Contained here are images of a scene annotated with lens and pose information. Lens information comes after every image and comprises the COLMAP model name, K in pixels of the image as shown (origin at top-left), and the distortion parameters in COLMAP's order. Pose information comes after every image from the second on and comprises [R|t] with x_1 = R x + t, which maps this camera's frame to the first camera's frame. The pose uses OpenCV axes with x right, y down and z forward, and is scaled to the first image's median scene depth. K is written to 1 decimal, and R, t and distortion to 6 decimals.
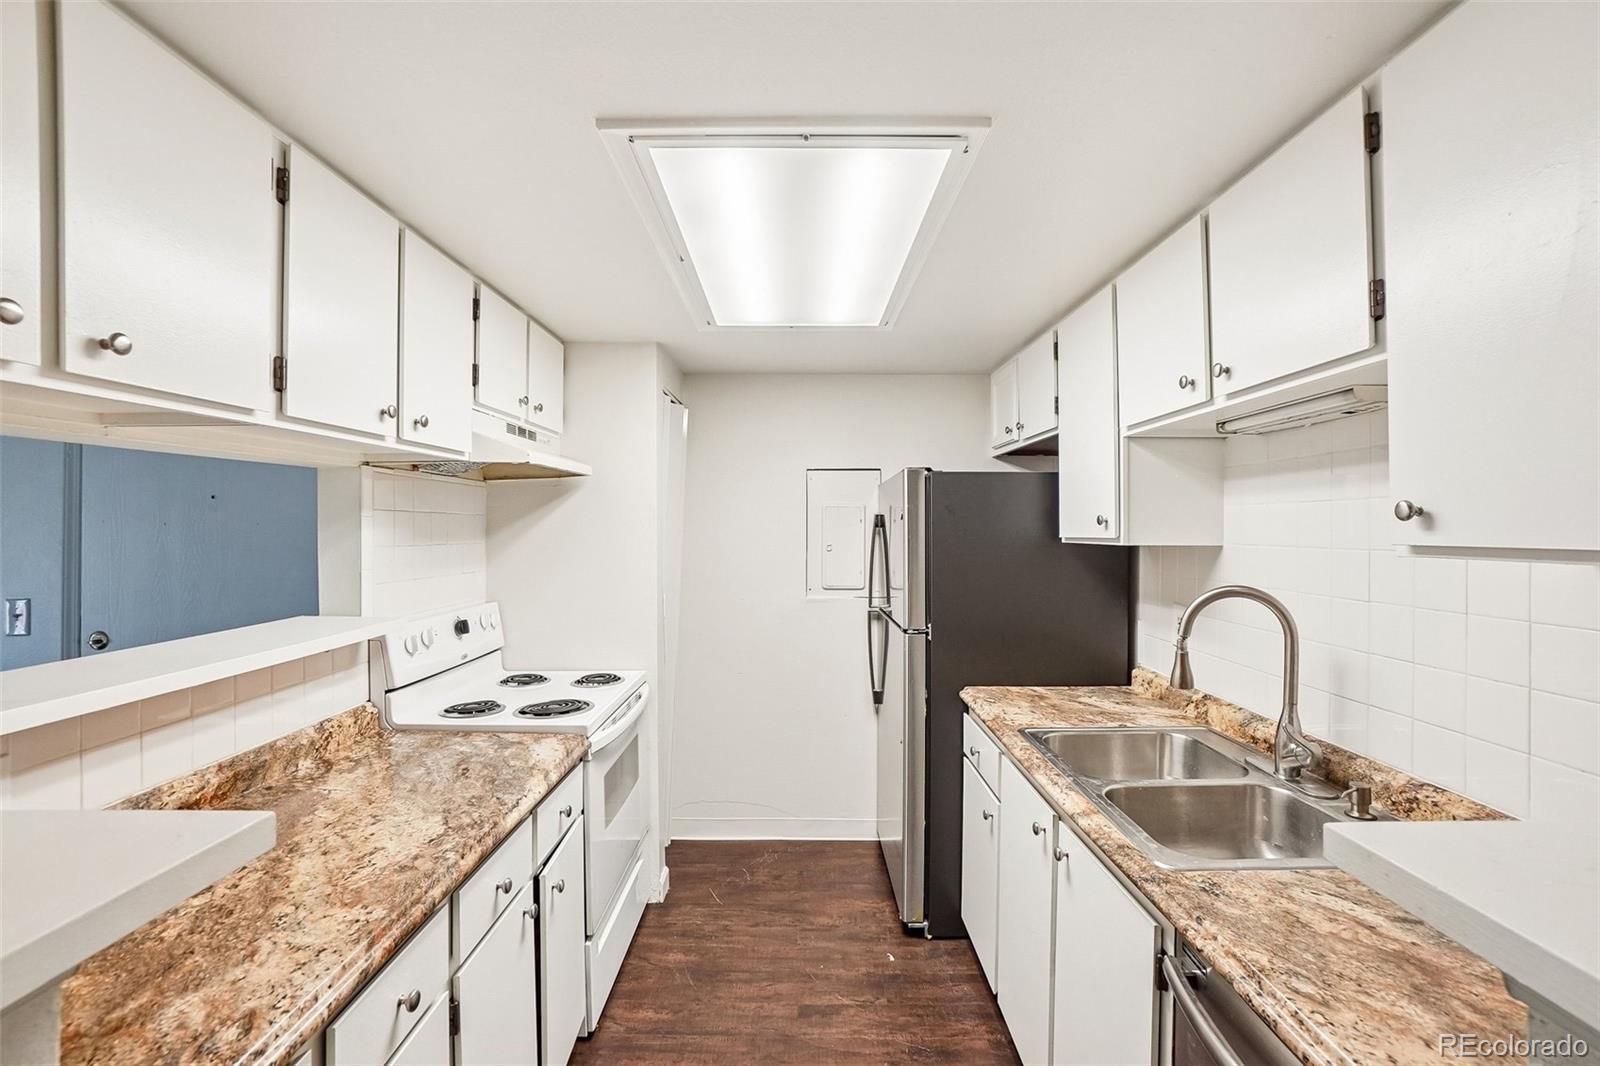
lens RADIAL K [[707.2, 0, 795.0], [0, 707.2, 523.1], [0, 0, 1]] dist [-0.061661, 0.019834]
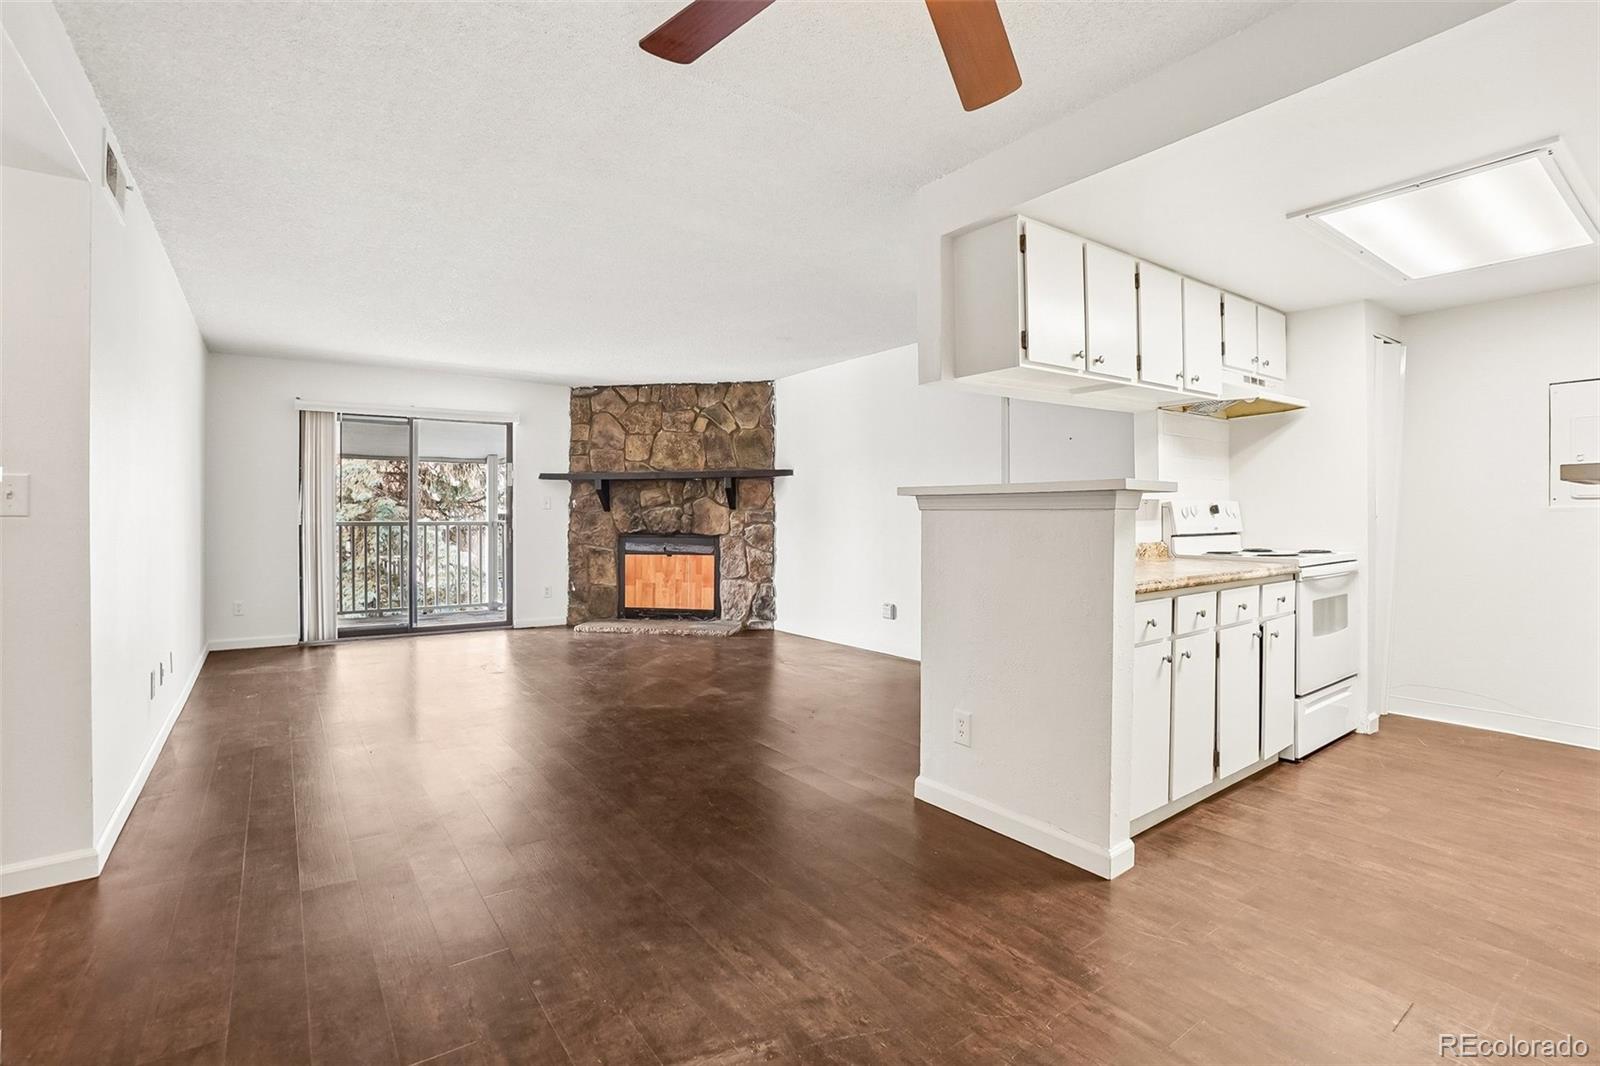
lens RADIAL K [[707.2, 0, 806.2], [0, 707.2, 507.7], [0, 0, 1]] dist [-0.061661, 0.019834]
pose [[0.582098, 0.000141, -0.813118, 0.355538], [0.008567, 0.999943, 0.006307, 0.173178], [0.813073, -0.010637, 0.582064, -0.903620]]
